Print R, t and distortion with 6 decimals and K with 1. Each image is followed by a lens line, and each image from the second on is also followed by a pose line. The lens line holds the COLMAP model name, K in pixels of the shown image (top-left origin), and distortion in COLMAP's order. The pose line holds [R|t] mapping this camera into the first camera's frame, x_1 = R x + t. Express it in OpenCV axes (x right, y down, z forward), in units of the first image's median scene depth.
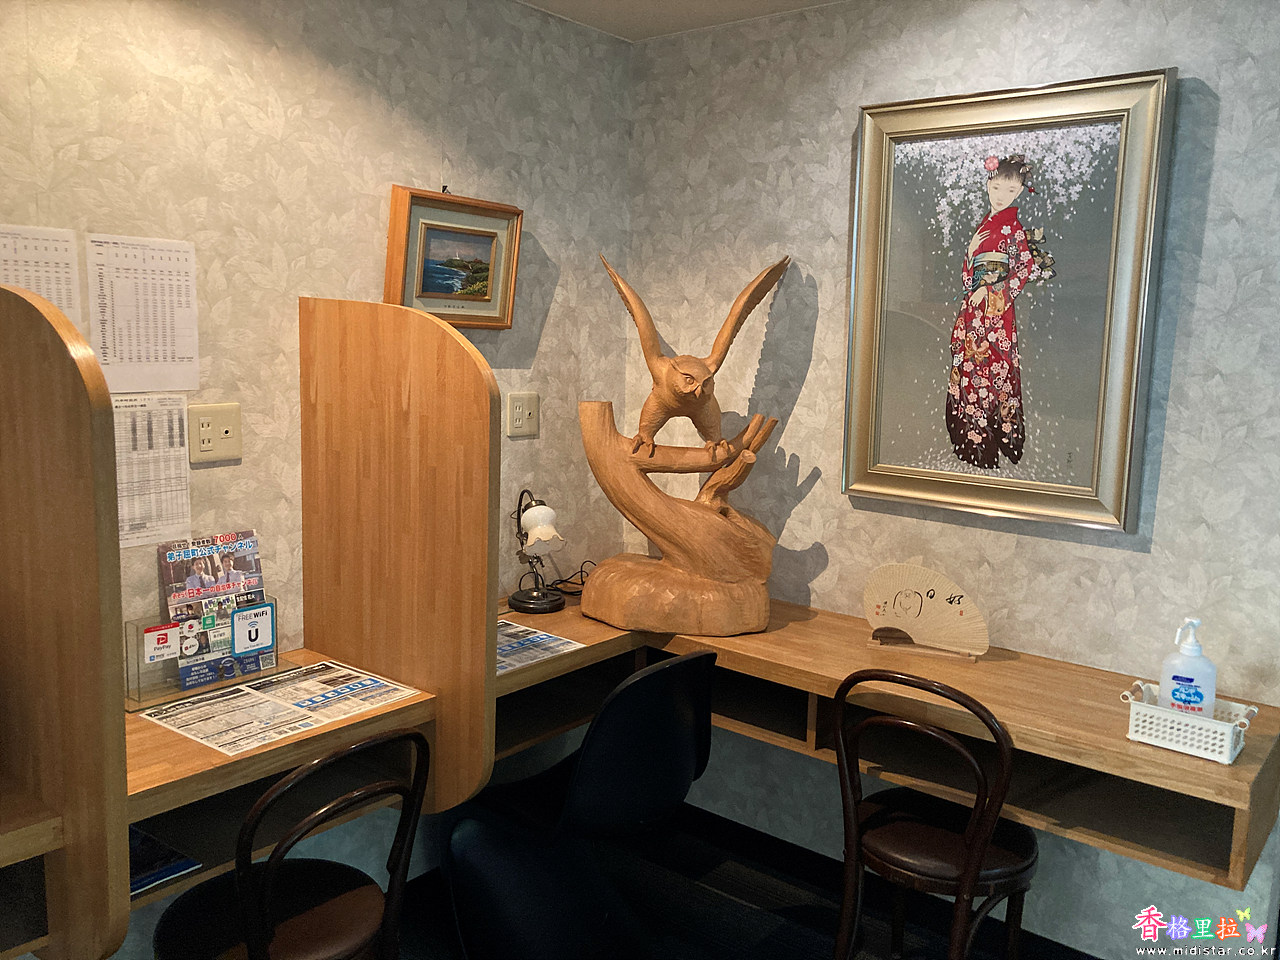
lens RADIAL K [[1054.3, 0, 660.6], [0, 1054.3, 474.8], [0, 0, 1]] dist [0.006980, -0.001755]
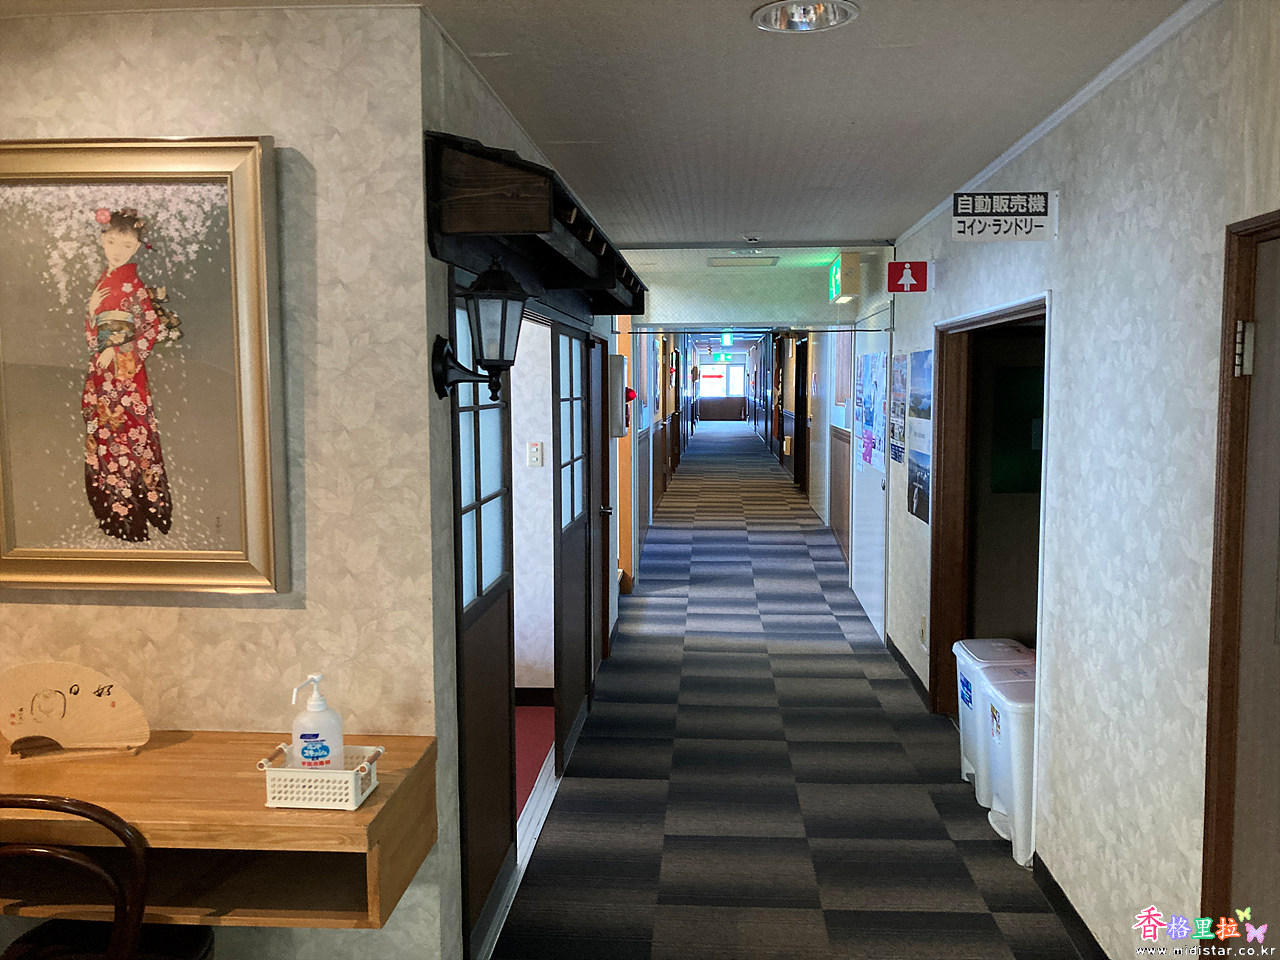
lens RADIAL K [[1054.3, 0, 660.6], [0, 1054.3, 474.8], [0, 0, 1]] dist [0.006980, -0.001755]
pose [[0.812007, -0.079918, 0.578151, 0.160163], [0.103056, 0.994649, -0.007251, -0.010928], [-0.574478, 0.065470, 0.815898, -0.028182]]
